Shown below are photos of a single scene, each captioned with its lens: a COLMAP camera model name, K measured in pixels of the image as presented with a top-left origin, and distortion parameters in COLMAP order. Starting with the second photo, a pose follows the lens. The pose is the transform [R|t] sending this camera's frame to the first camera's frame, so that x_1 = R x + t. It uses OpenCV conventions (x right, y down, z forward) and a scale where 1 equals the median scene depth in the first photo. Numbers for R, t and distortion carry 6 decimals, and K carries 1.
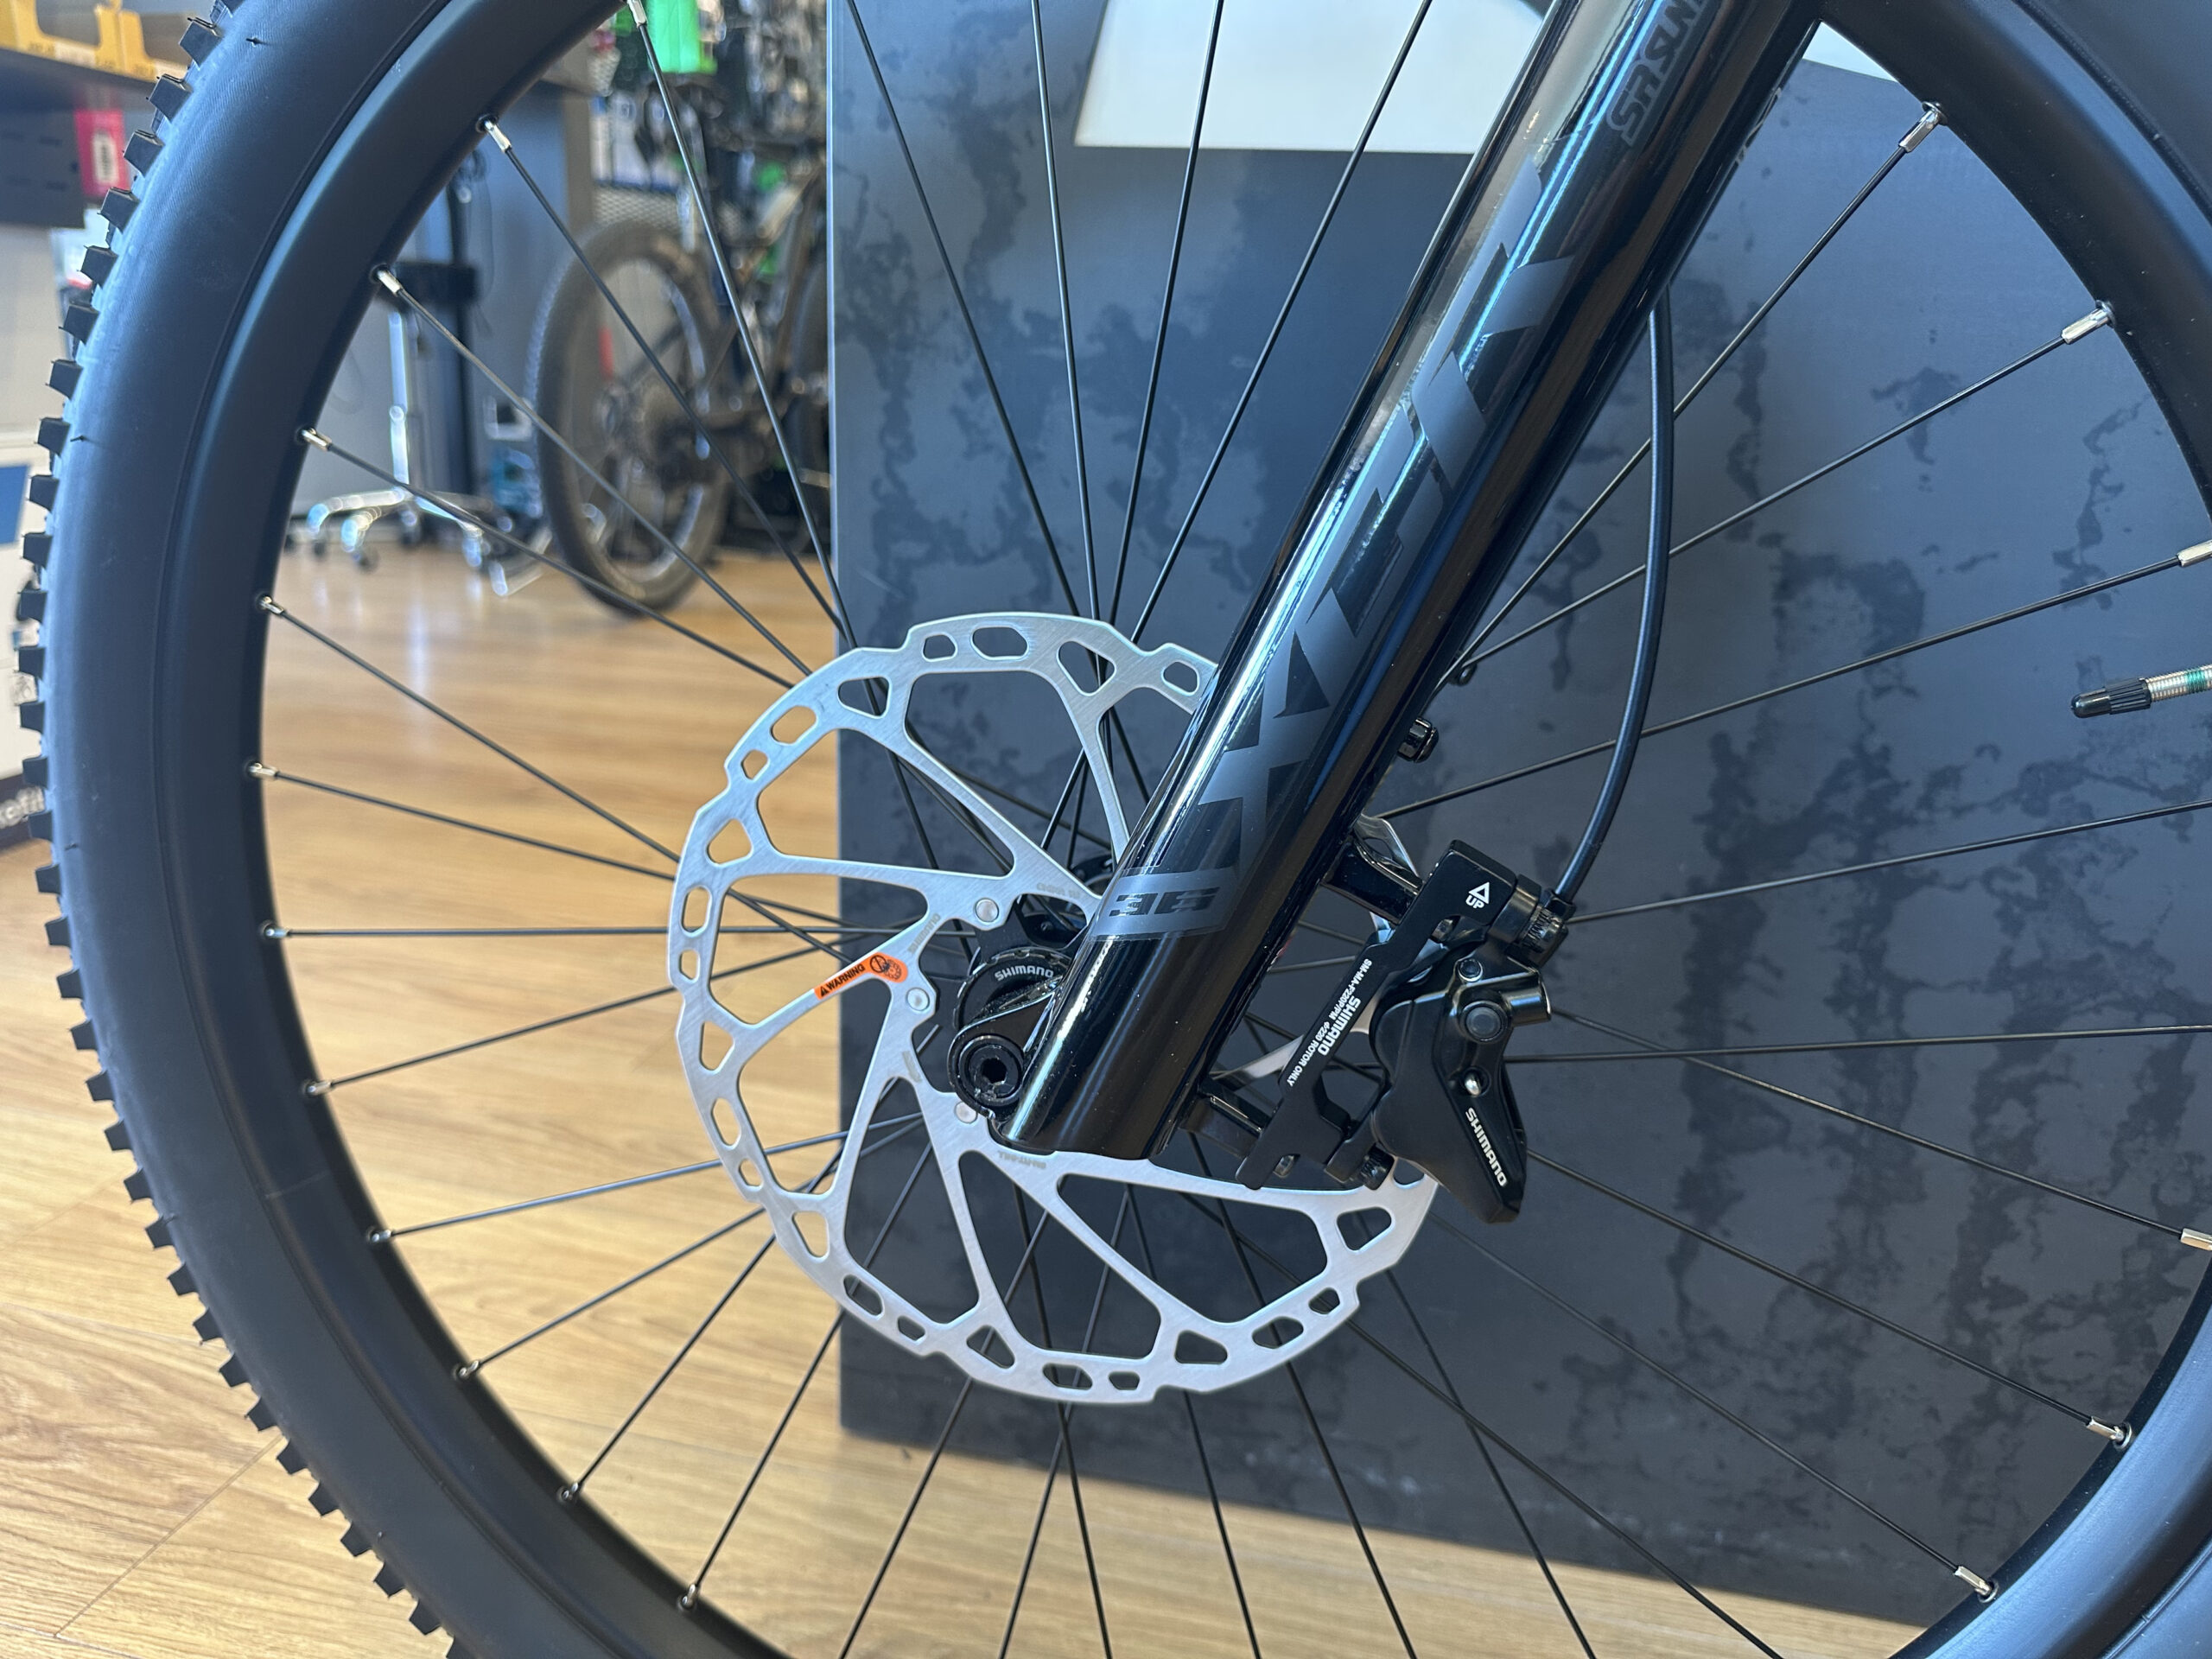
lens RADIAL K [[1489.7, 0, 1098.9], [0, 1489.7, 824.4], [0, 0, 1]] dist [-0.001479, -0.021159]
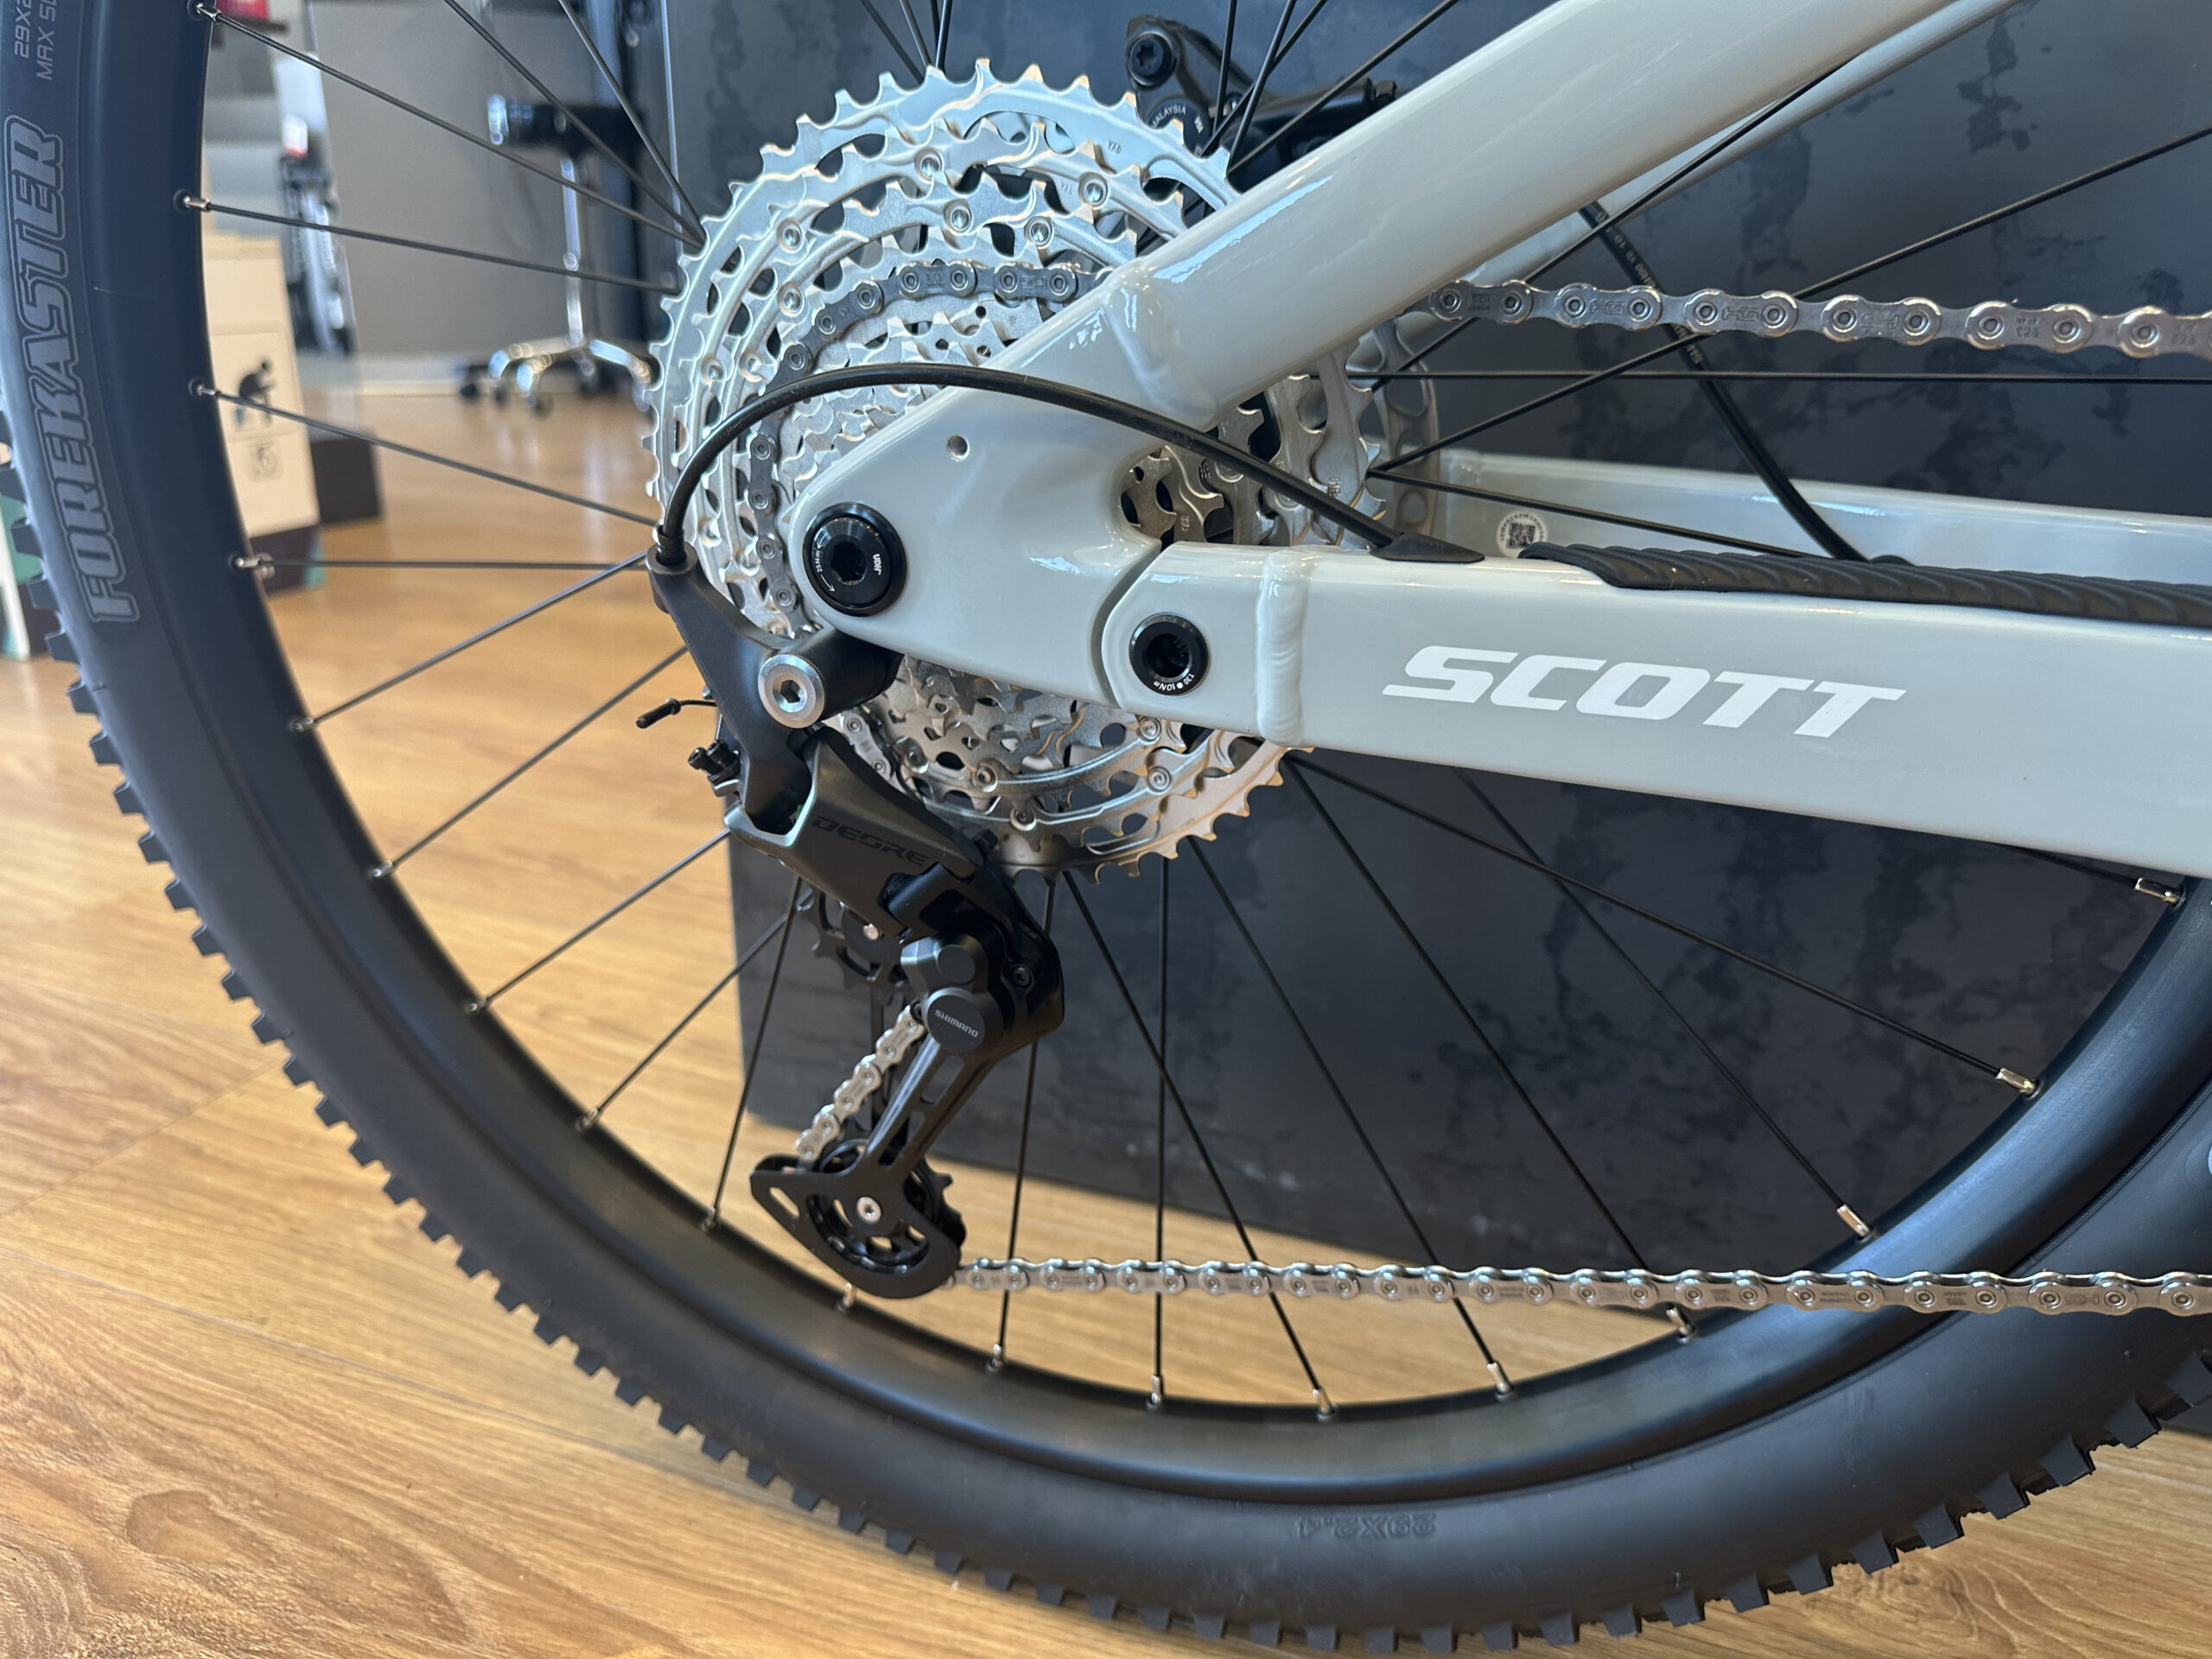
lens RADIAL K [[1489.7, 0, 1132.9], [0, 1489.7, 797.5], [0, 0, 1]] dist [-0.001479, -0.021159]
pose [[0.993536, 0.021409, -0.111476, 0.225679], [-0.014543, 0.997967, 0.062046, 0.150405], [0.112578, -0.060024, 0.991828, 0.060672]]
